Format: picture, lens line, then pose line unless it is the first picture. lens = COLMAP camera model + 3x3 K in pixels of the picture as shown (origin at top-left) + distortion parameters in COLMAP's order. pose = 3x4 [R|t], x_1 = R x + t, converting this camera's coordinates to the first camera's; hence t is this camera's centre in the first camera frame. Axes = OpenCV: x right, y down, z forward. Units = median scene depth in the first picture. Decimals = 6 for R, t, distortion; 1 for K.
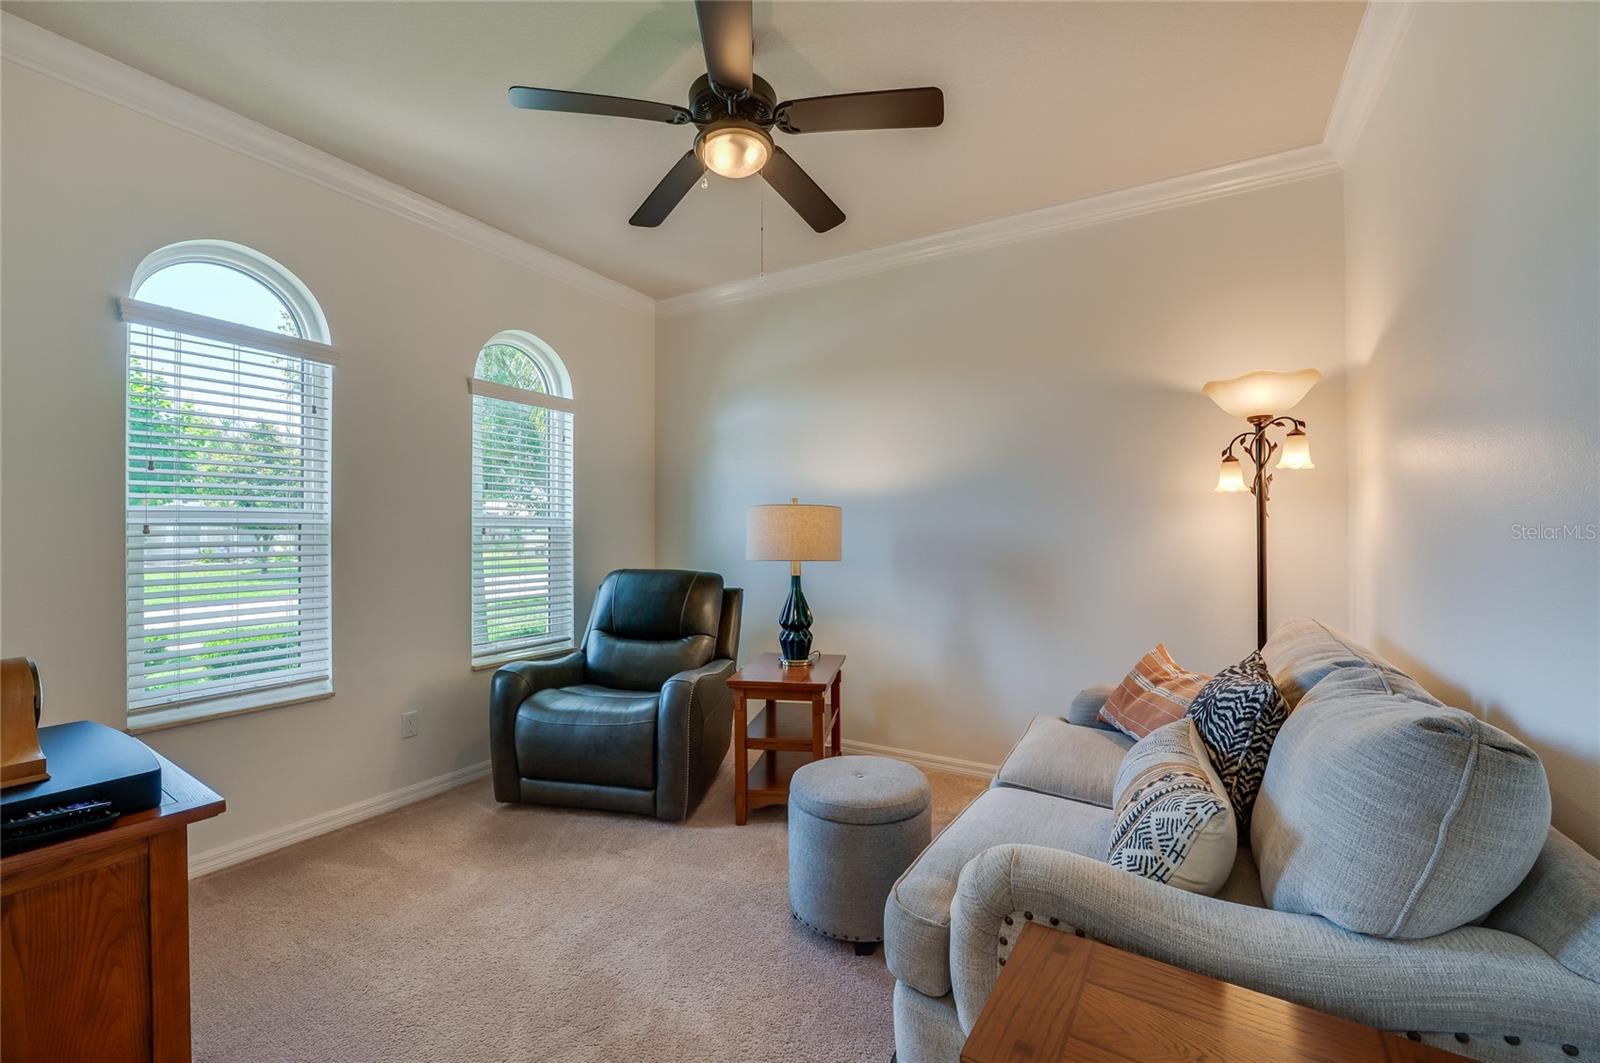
lens RADIAL K [[646.5, 0, 797.7], [0, 646.5, 530.4], [0, 0, 1]] dist [-0.017031, 0.000012]
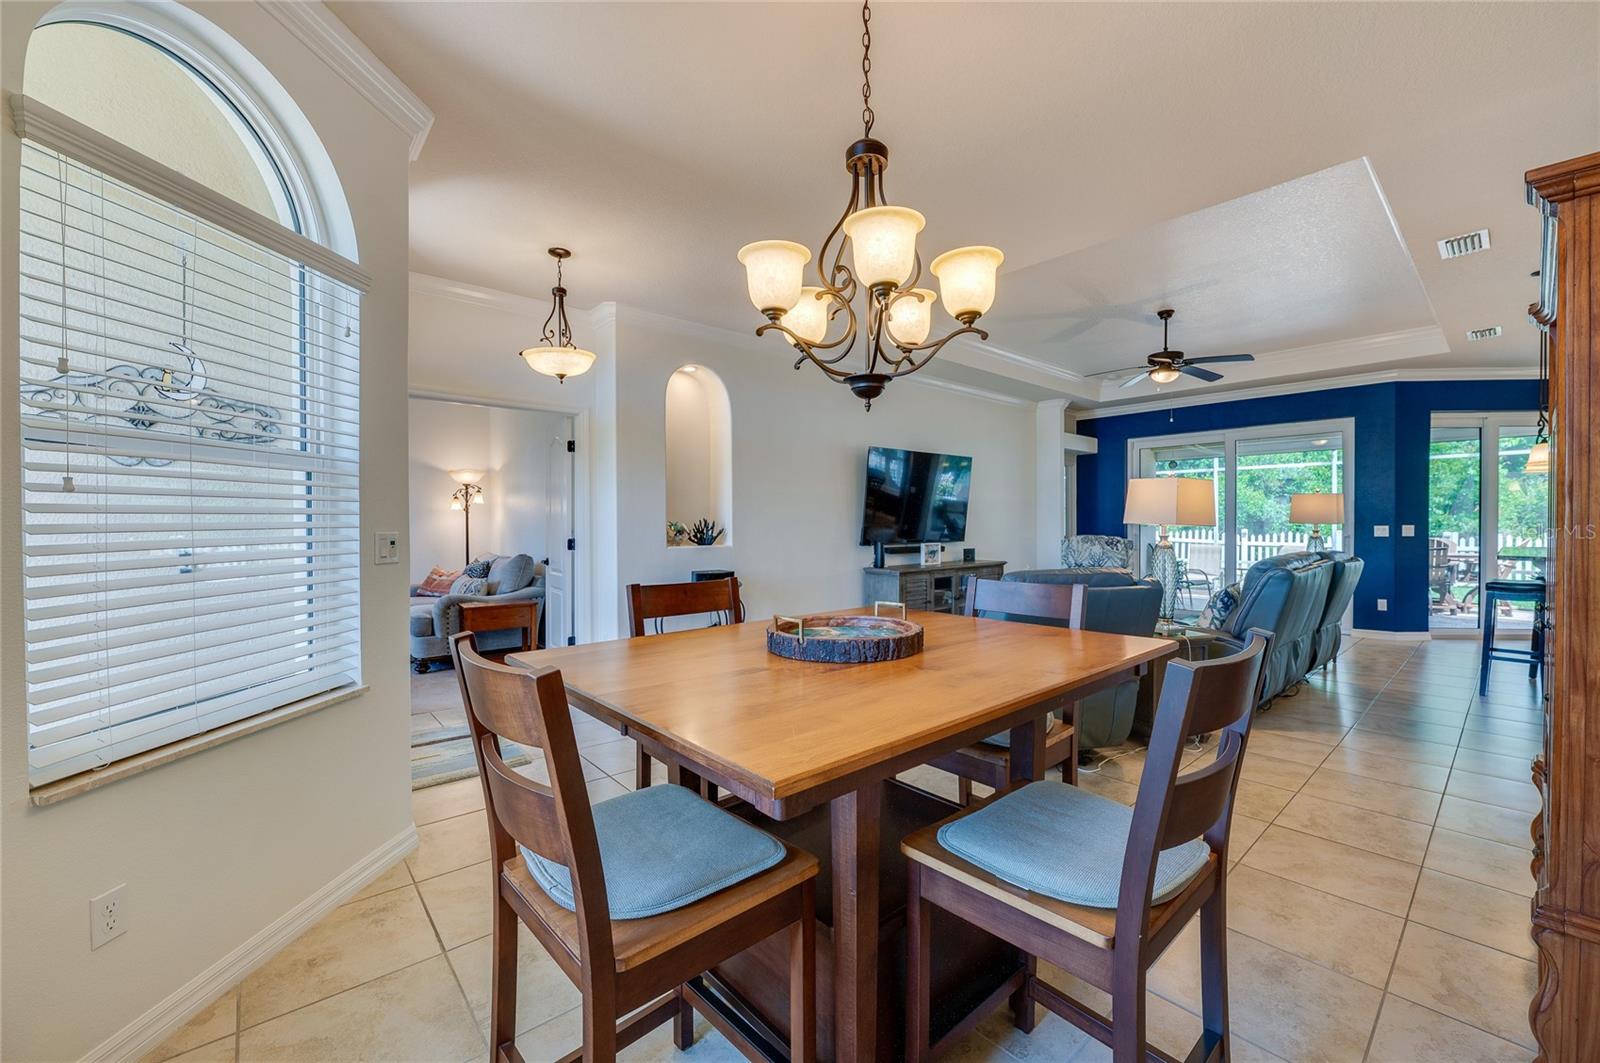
lens RADIAL K [[646.5, 0, 796.5], [0, 646.5, 530.3], [0, 0, 1]] dist [-0.017031, 0.000012]
pose [[0.339133, -0.010774, 0.940677, -1.523721], [0.004377, 0.999942, 0.009874, 0.008203], [-0.940728, 0.000769, 0.339161, -1.398710]]
